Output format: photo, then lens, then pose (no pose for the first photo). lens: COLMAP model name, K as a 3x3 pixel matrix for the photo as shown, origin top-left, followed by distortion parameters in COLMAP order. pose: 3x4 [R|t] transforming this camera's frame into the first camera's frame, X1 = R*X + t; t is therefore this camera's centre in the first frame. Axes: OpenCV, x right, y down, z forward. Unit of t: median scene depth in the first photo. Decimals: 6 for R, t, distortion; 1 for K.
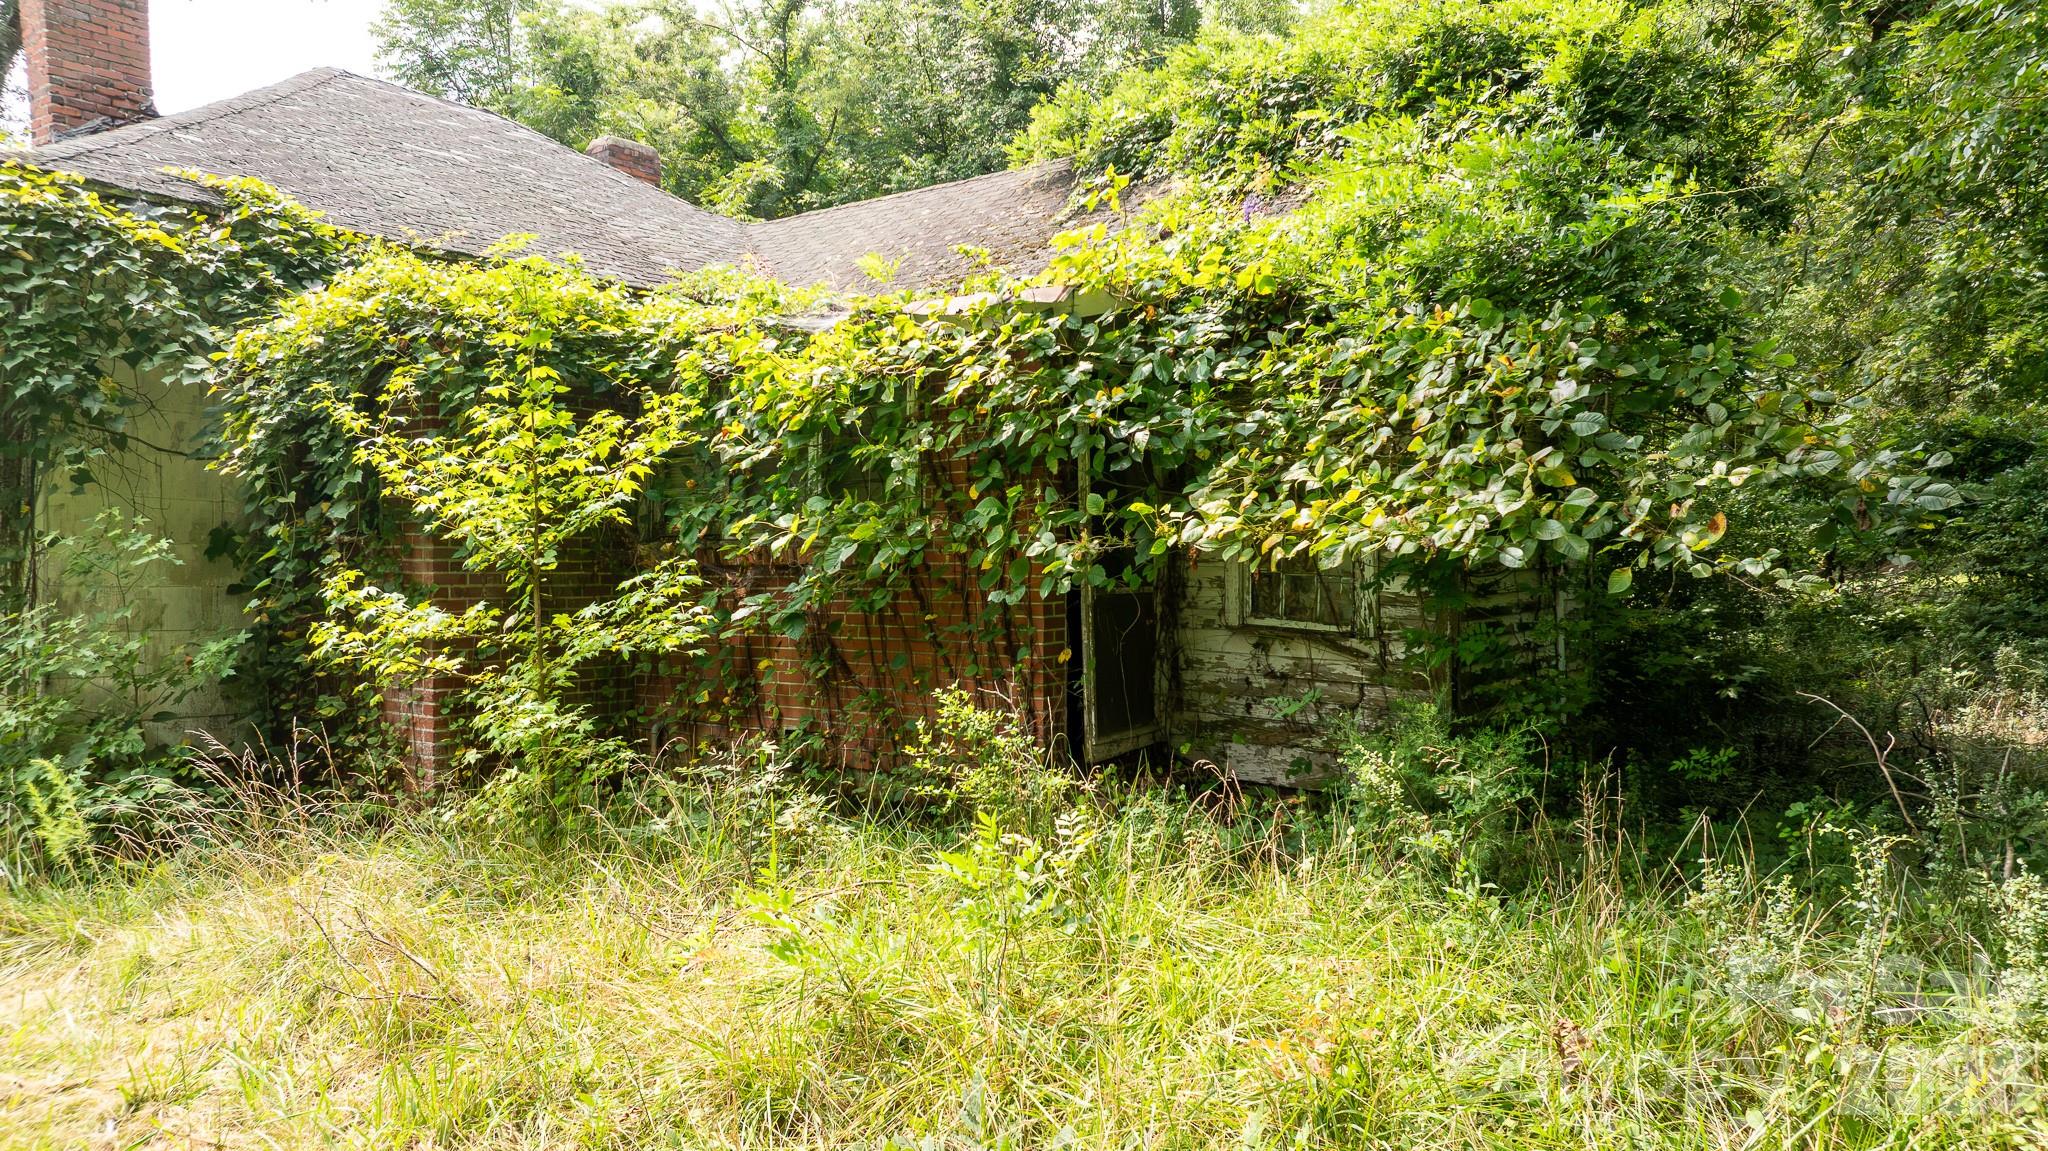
lens RADIAL K [[1498.0, 0, 1024.0], [0, 1498.0, 575.5], [0, 0, 1]] dist [-0.007988, -0.000770]
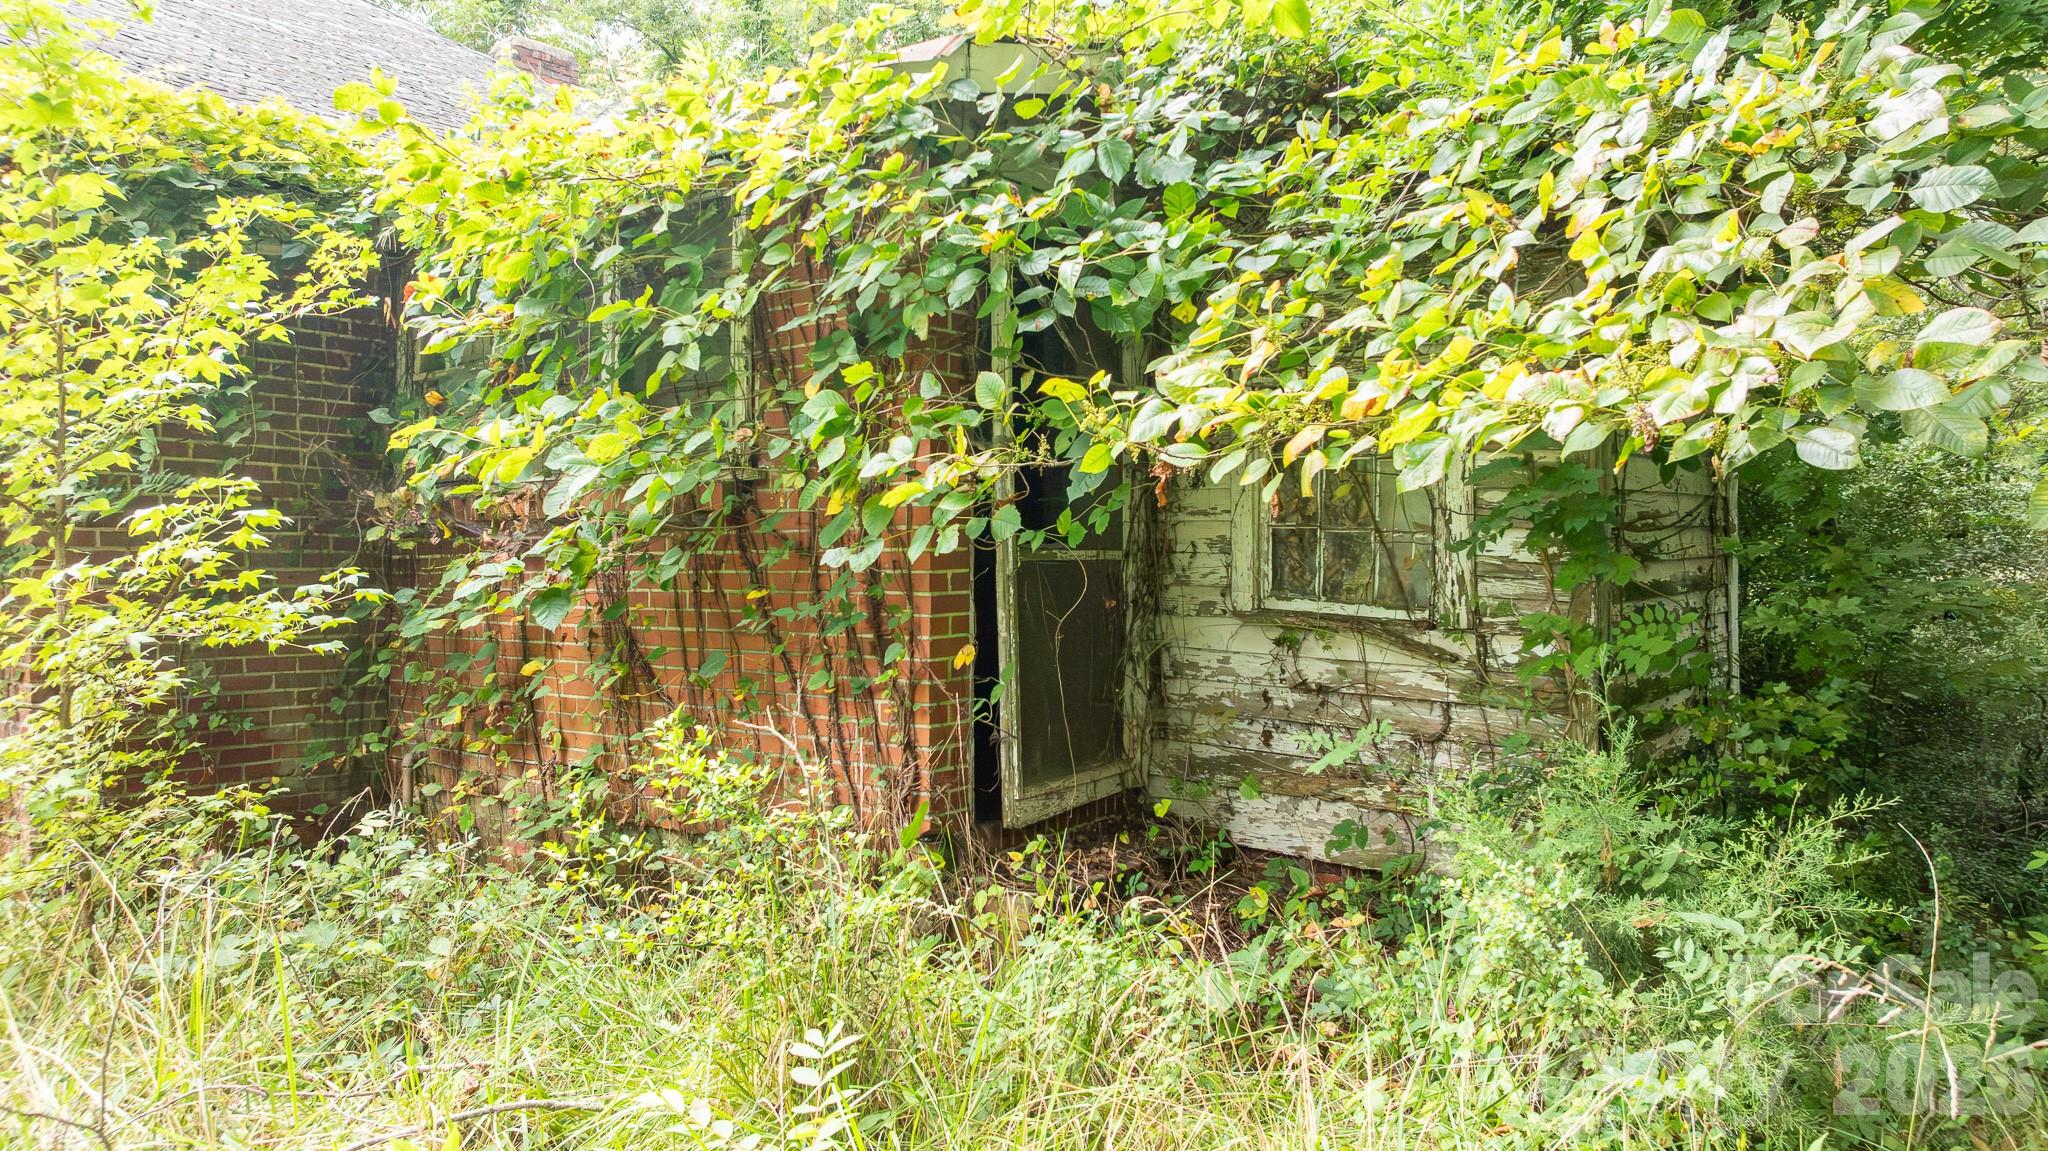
lens RADIAL K [[1442.9, 0, 1023.1], [0, 1442.9, 564.0], [0, 0, 1]] dist [-0.018654, -0.002271]
pose [[0.999582, 0.002162, -0.028817, 0.073445], [-0.002414, 0.999959, -0.008731, 0.022330], [0.028796, 0.008797, 0.999547, 0.440463]]
